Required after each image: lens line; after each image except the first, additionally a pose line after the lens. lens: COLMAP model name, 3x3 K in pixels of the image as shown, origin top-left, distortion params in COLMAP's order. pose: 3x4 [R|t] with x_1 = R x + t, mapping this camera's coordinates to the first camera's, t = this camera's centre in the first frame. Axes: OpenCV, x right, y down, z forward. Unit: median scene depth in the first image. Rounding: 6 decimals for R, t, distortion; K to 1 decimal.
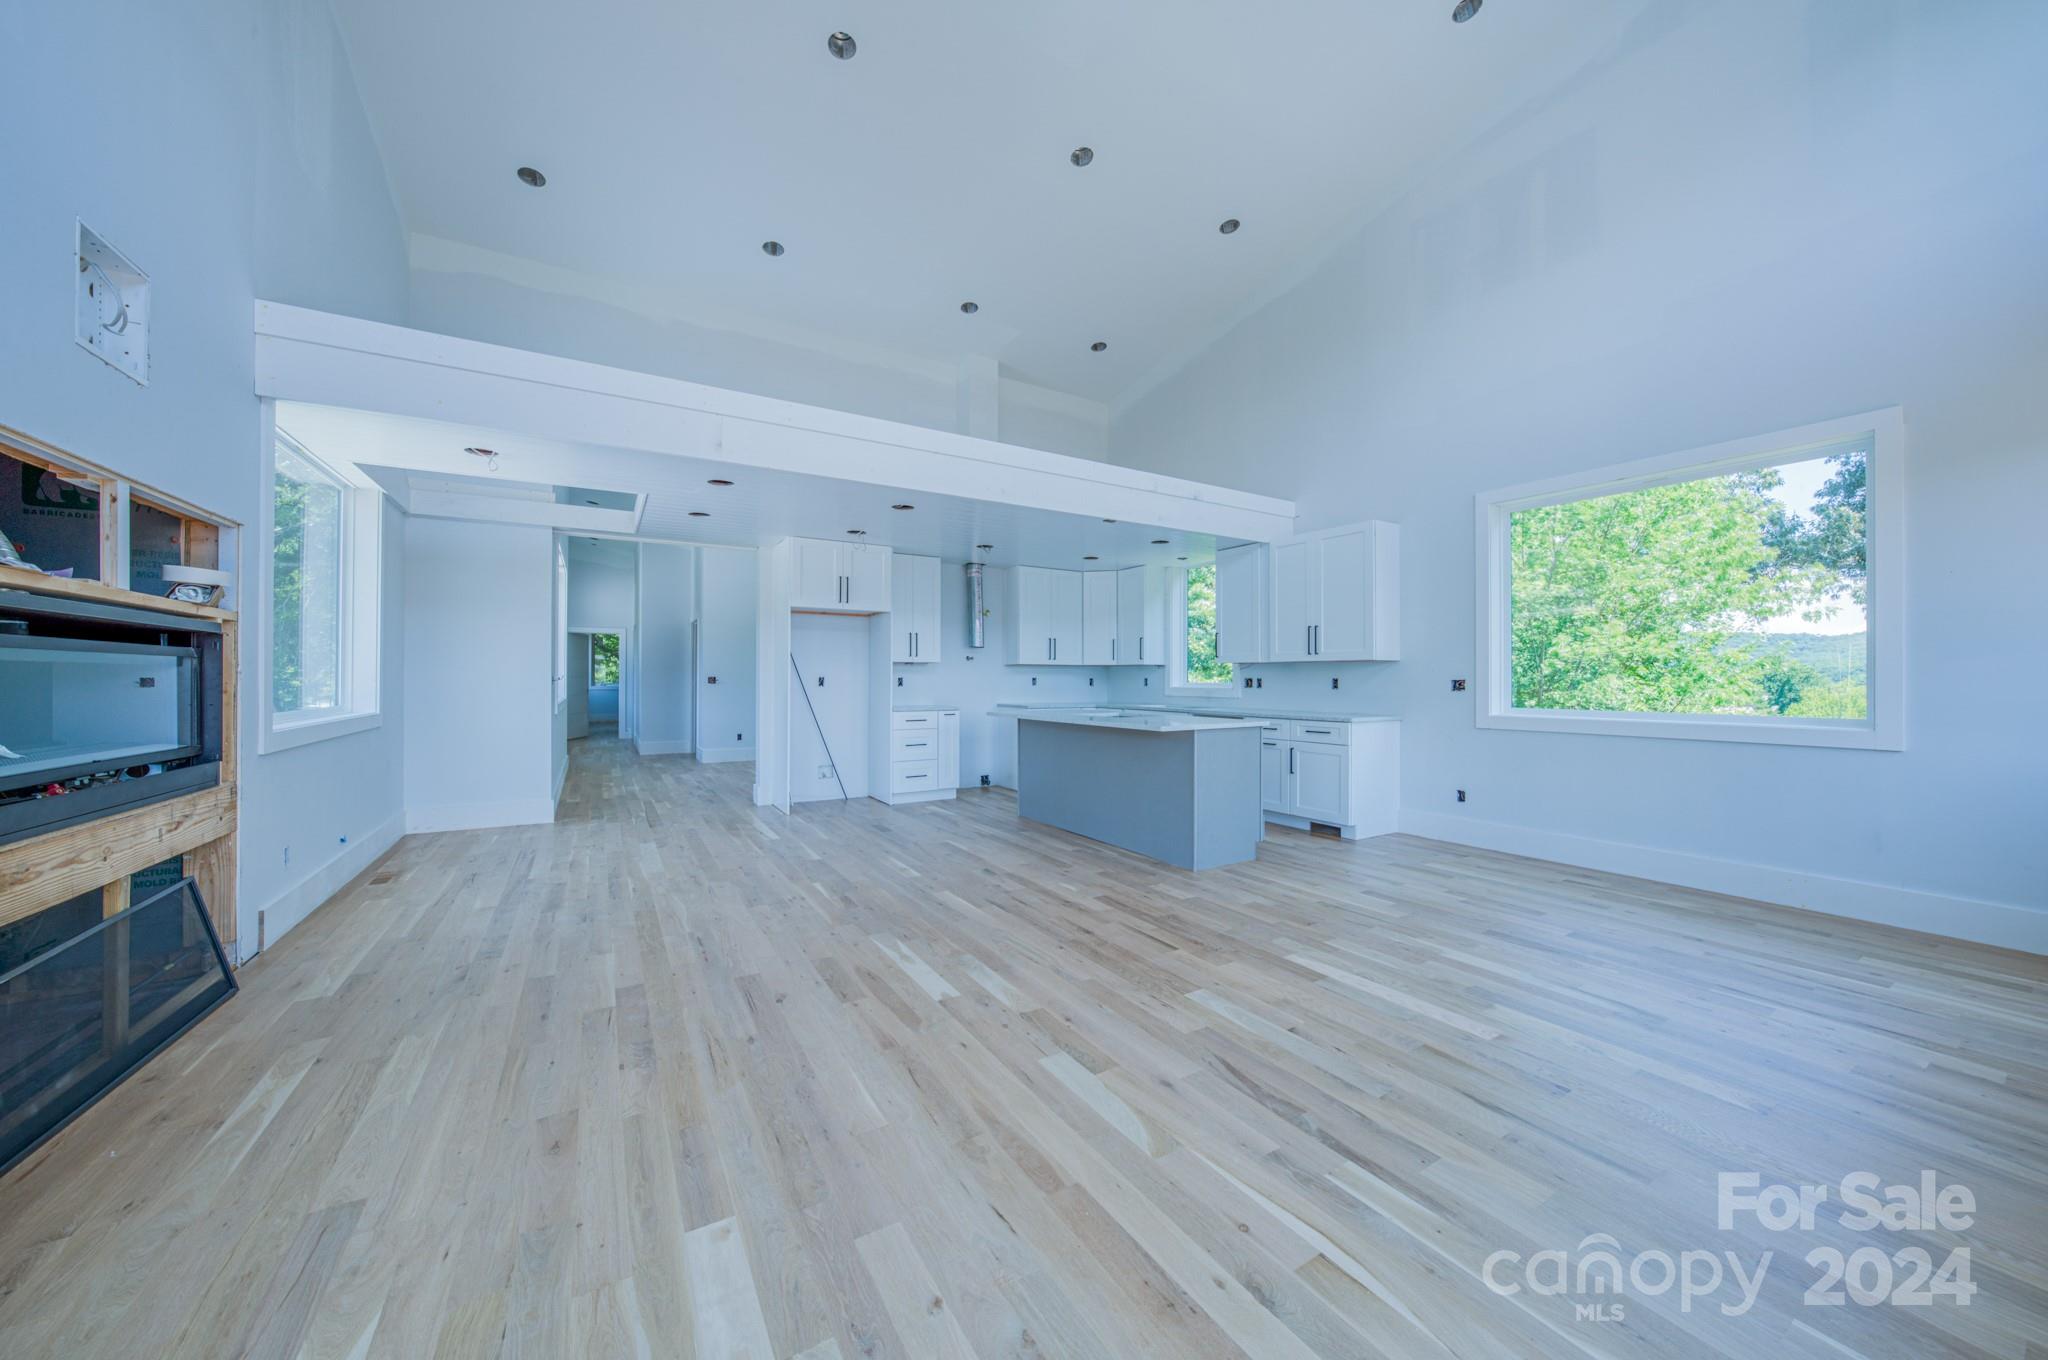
lens RADIAL K [[708.4, 0, 1031.9], [0, 708.4, 678.1], [0, 0, 1]] dist [-0.020772, 0.000339]
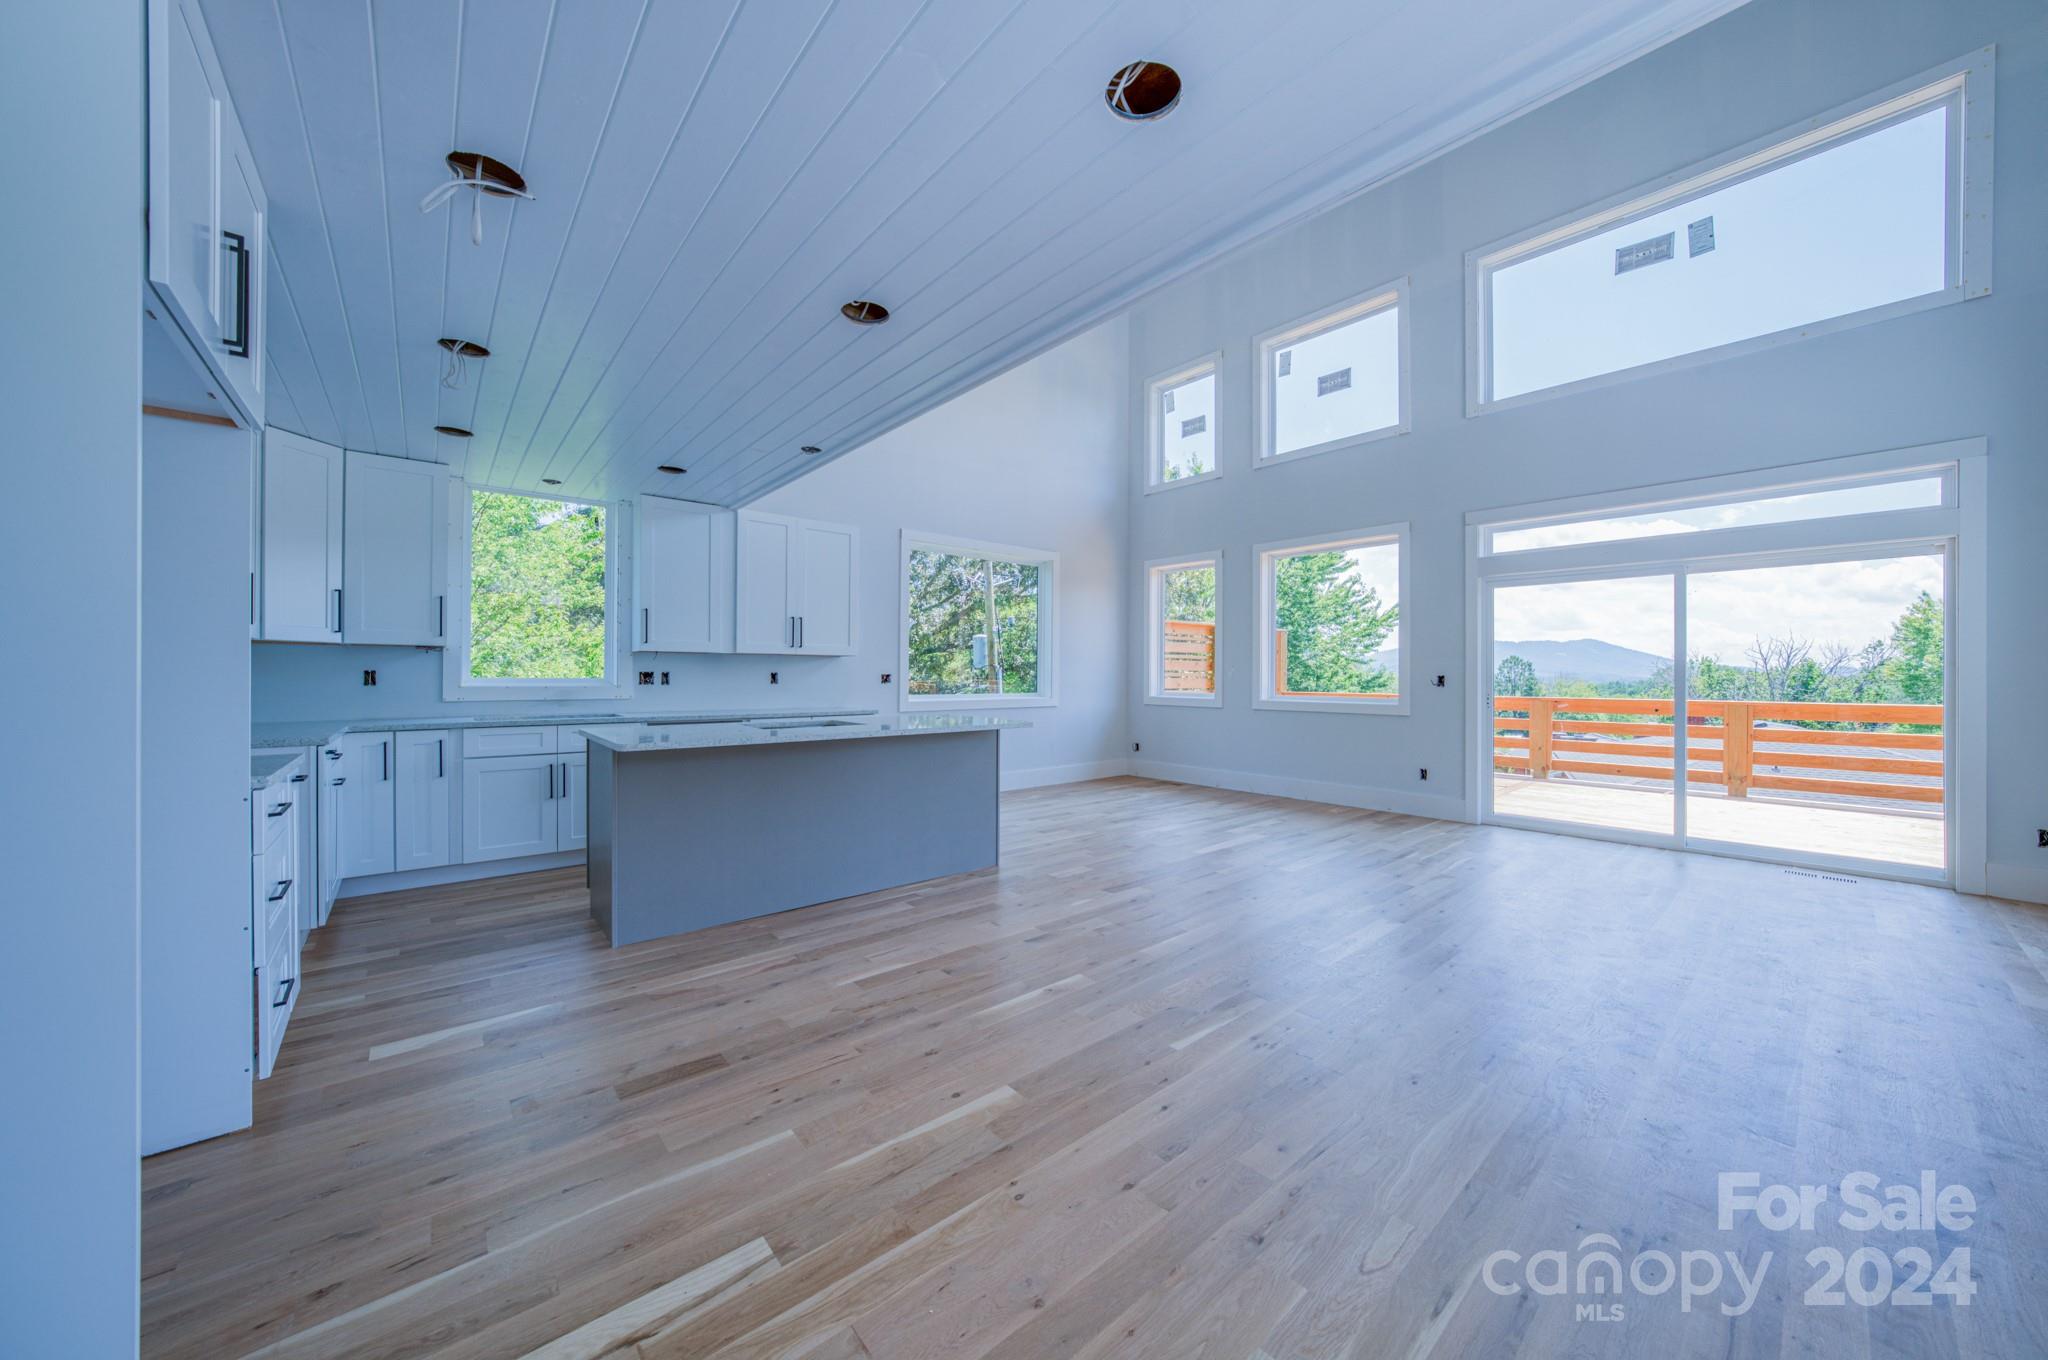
lens RADIAL K [[708.4, 0, 1025.6], [0, 708.4, 677.5], [0, 0, 1]] dist [-0.020772, 0.000339]
pose [[-0.156753, -0.006066, 0.987619, -0.783148], [-0.005851, 0.999969, 0.005213, 0.000132], [-0.987621, -0.004962, -0.156783, 1.137383]]
